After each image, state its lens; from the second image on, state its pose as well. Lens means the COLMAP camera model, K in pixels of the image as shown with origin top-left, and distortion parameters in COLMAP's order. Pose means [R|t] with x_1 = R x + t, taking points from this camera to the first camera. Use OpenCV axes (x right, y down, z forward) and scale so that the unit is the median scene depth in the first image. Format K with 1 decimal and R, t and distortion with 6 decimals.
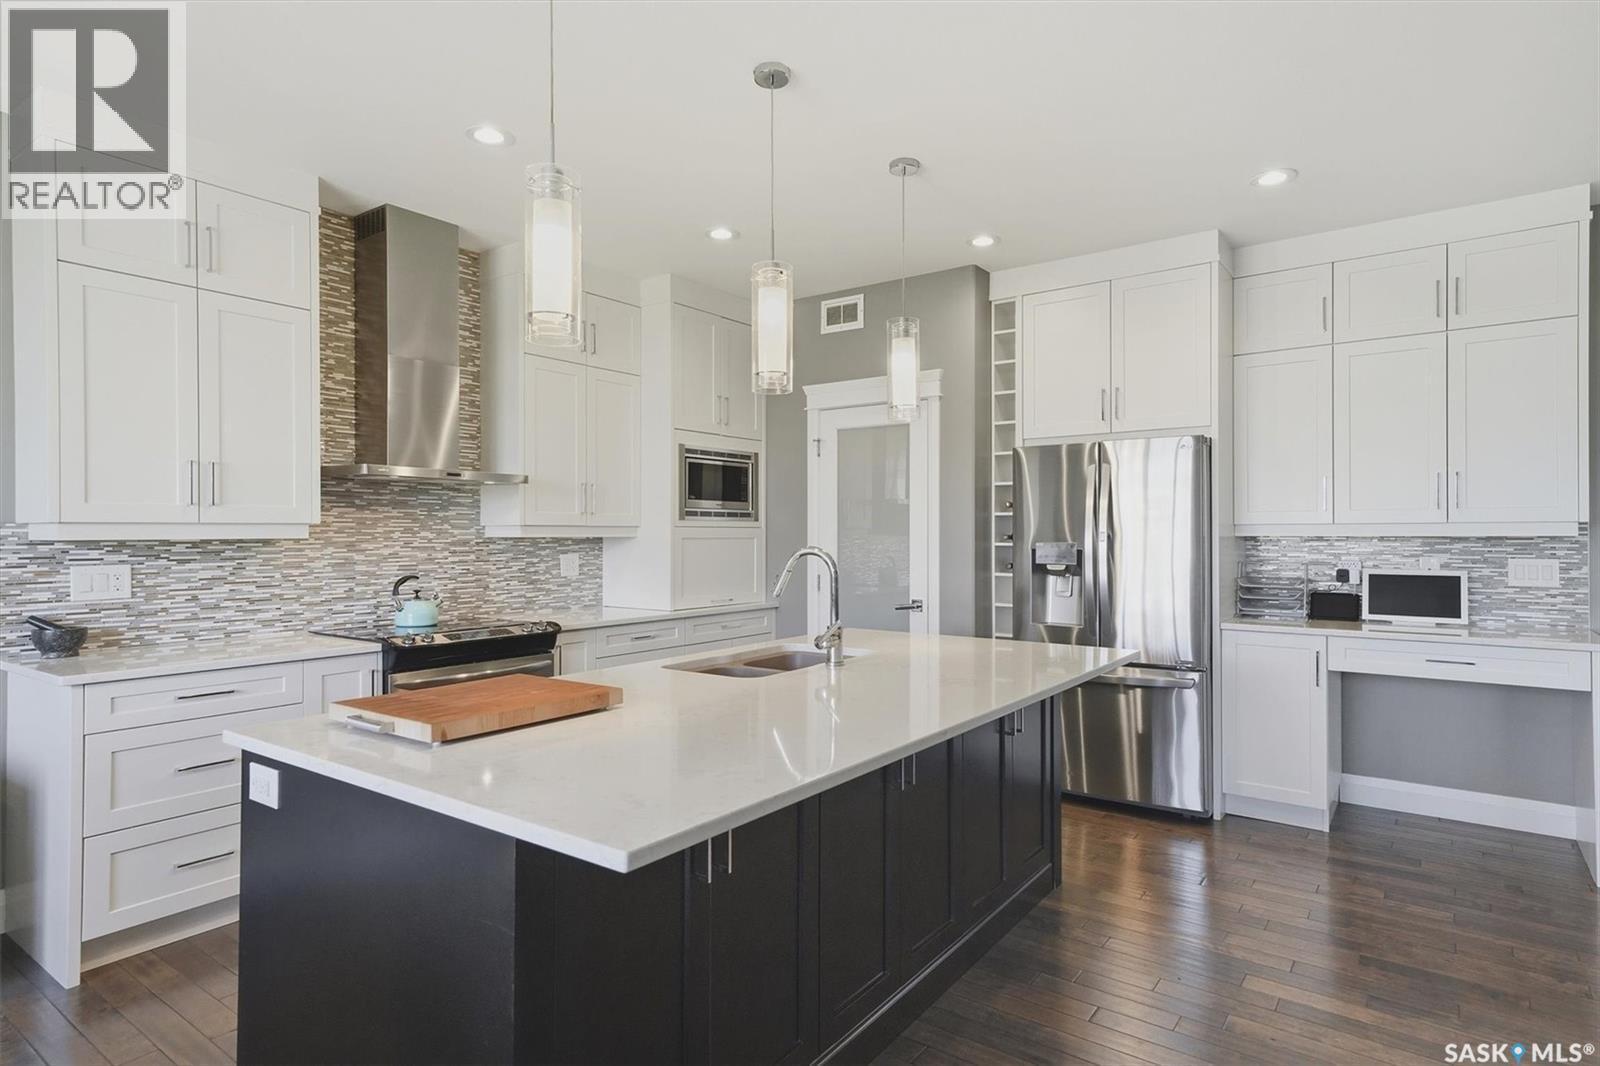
lens RADIAL K [[875.2, 0, 790.5], [0, 875.2, 523.3], [0, 0, 1]] dist [0.010436, -0.000452]
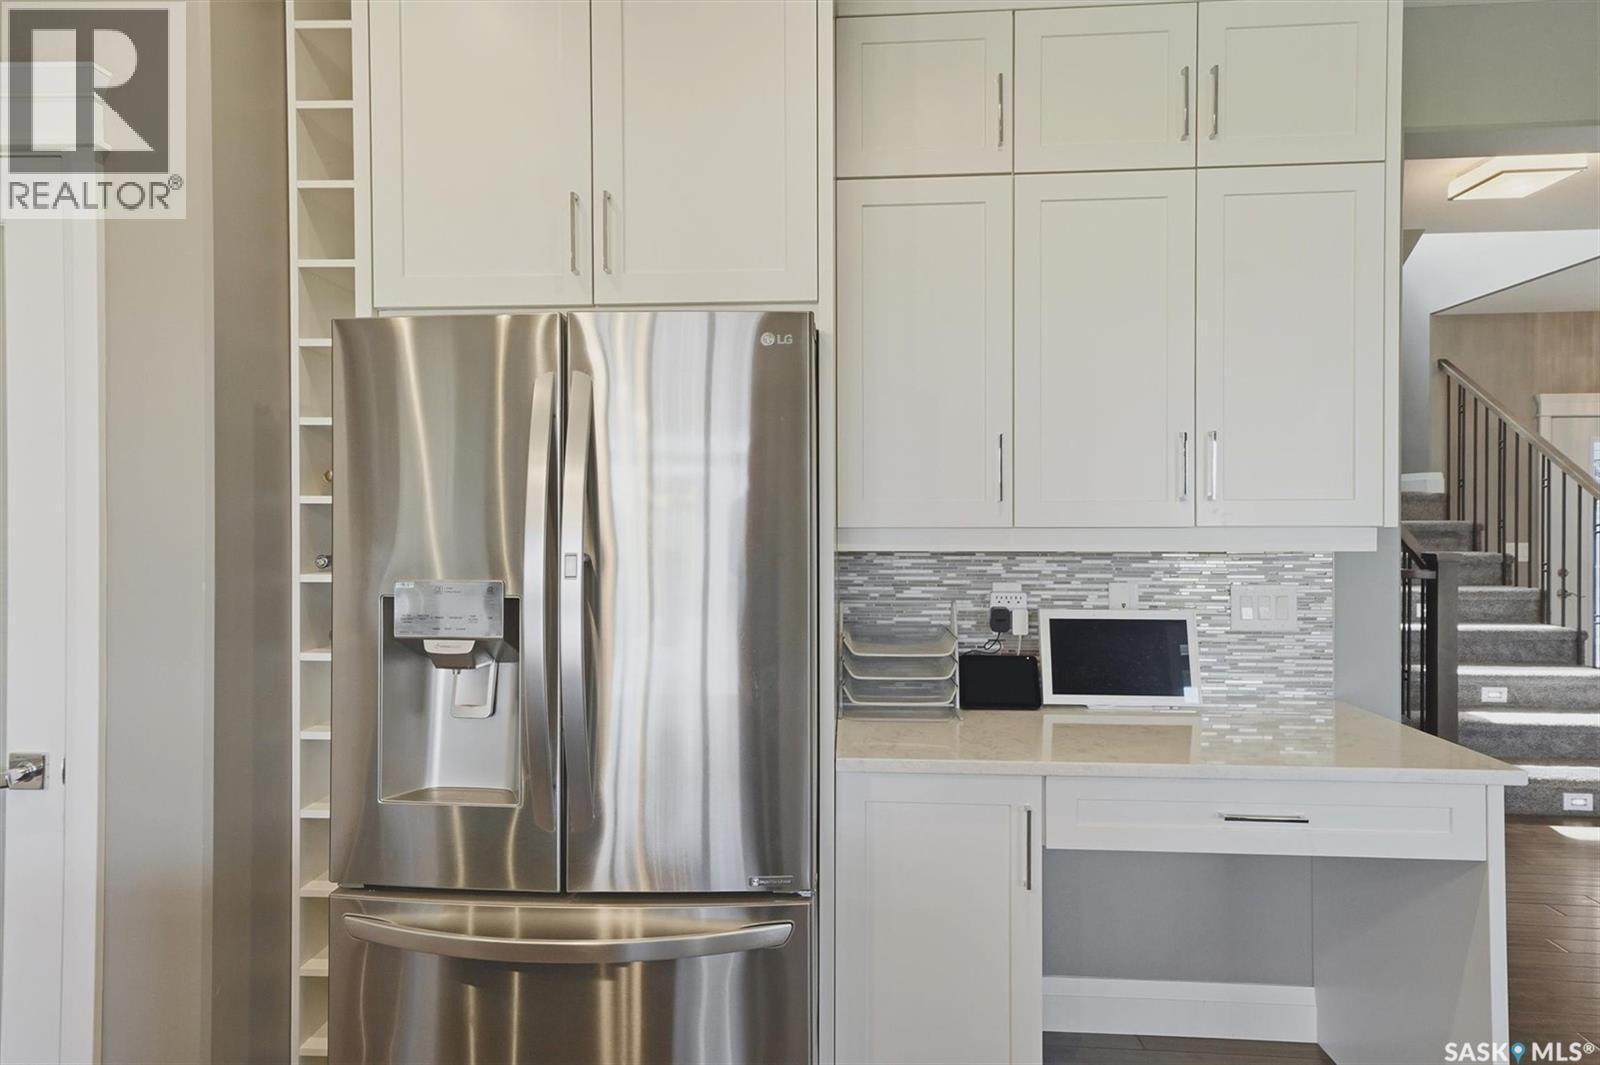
lens RADIAL K [[875.2, 0, 790.5], [0, 875.2, 522.8], [0, 0, 1]] dist [0.010436, -0.000452]
pose [[0.837193, -0.003464, 0.546896, 0.225467], [-0.005596, 0.999873, 0.014900, -0.008202], [-0.546879, -0.015535, 0.837068, 0.623328]]
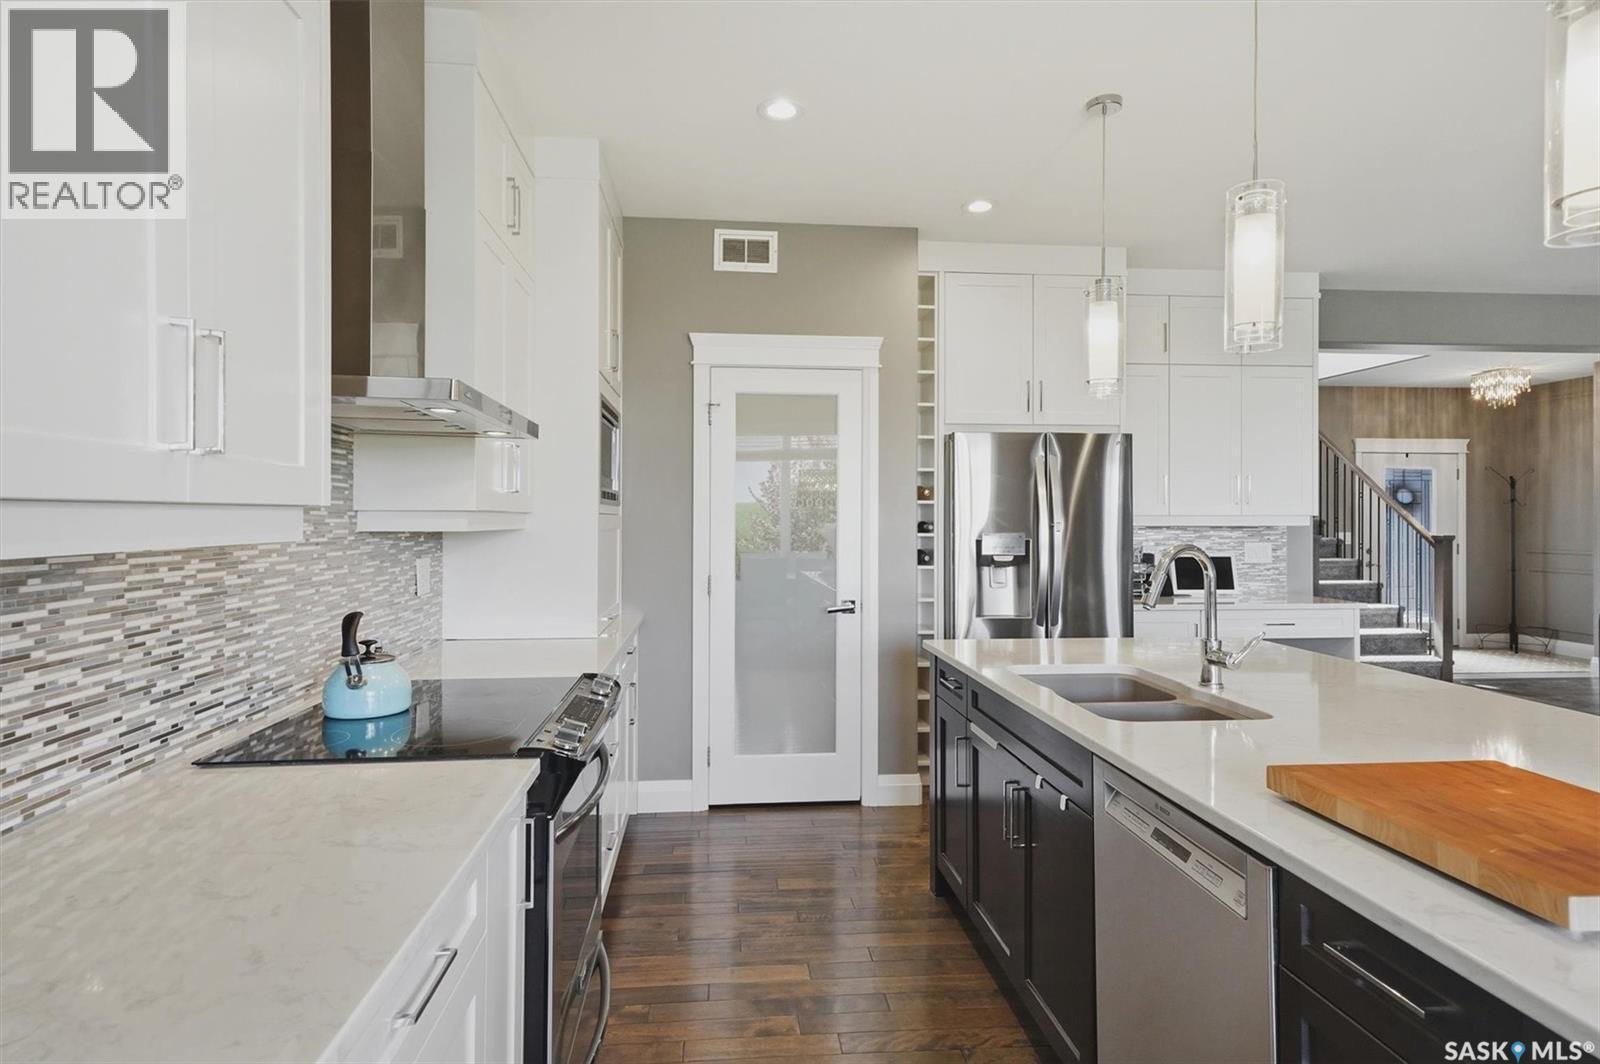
lens RADIAL K [[887.6, 0, 805.9], [0, 887.6, 511.9], [0, 0, 1]] dist [-0.000934, 0.000520]
pose [[0.740167, 0.007495, 0.672382, -0.531997], [-0.009937, 0.999951, -0.000208, 0.000948], [-0.672350, -0.006527, 0.740205, 0.425346]]
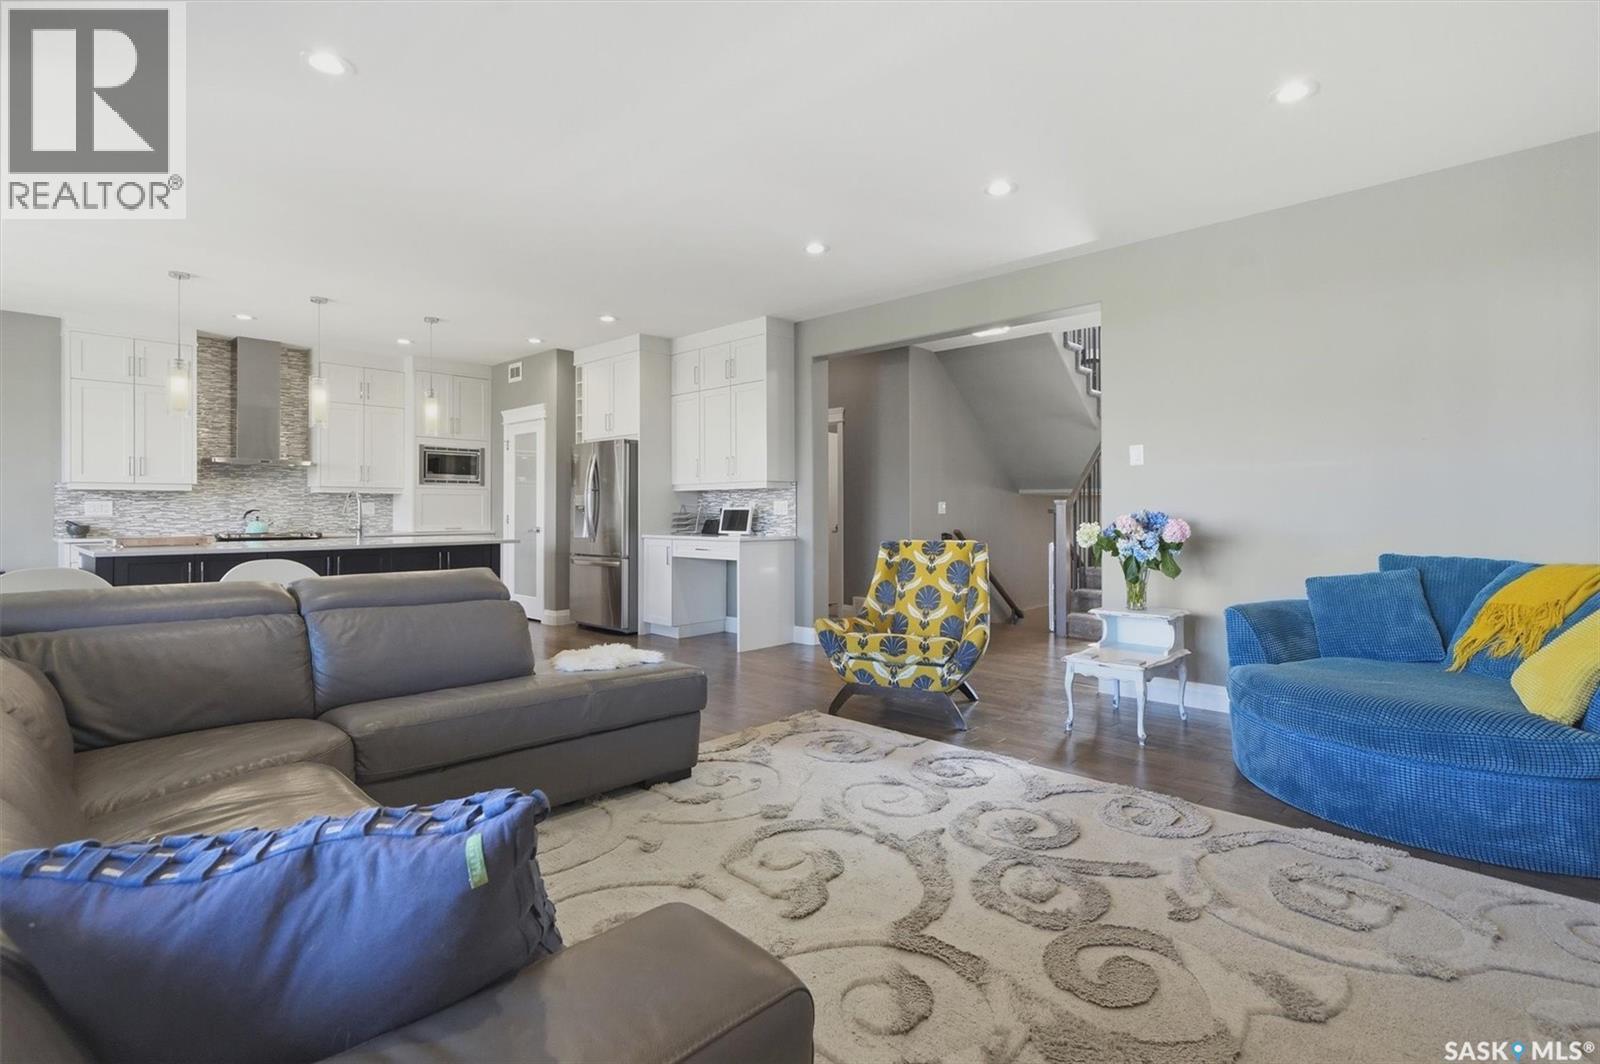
lens RADIAL K [[788.7, 0, 818.6], [0, 788.7, 506.8], [0, 0, 1]] dist [0.003501, 0.000070]
pose [[0.993861, -0.000754, -0.110634, 1.030800], [0.001401, 0.999982, 0.005771, 0.040061], [0.110628, -0.005890, 0.993844, -0.675884]]
